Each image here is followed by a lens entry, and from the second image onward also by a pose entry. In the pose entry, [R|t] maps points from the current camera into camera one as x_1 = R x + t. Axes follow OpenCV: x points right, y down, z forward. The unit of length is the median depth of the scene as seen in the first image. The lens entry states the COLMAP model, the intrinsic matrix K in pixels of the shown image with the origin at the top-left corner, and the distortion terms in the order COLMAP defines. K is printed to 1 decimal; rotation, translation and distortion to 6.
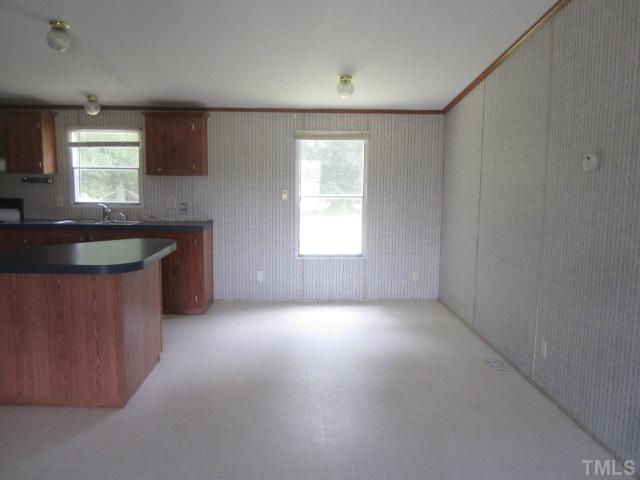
lens RADIAL K [[522.9, 0, 320.0], [0, 522.9, 240.0], [0, 0, 1]] dist [-0.047642, -0.000206]
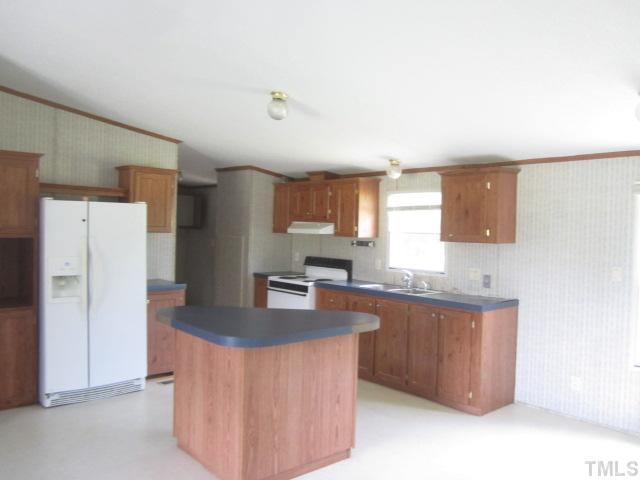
lens RADIAL K [[522.9, 0, 320.0], [0, 522.9, 240.0], [0, 0, 1]] dist [-0.047642, -0.000206]
pose [[0.629334, 0.017605, -0.776935, 0.224987], [-0.113155, 0.991165, -0.069199, -0.040588], [0.768853, 0.131464, 0.625766, 0.272343]]
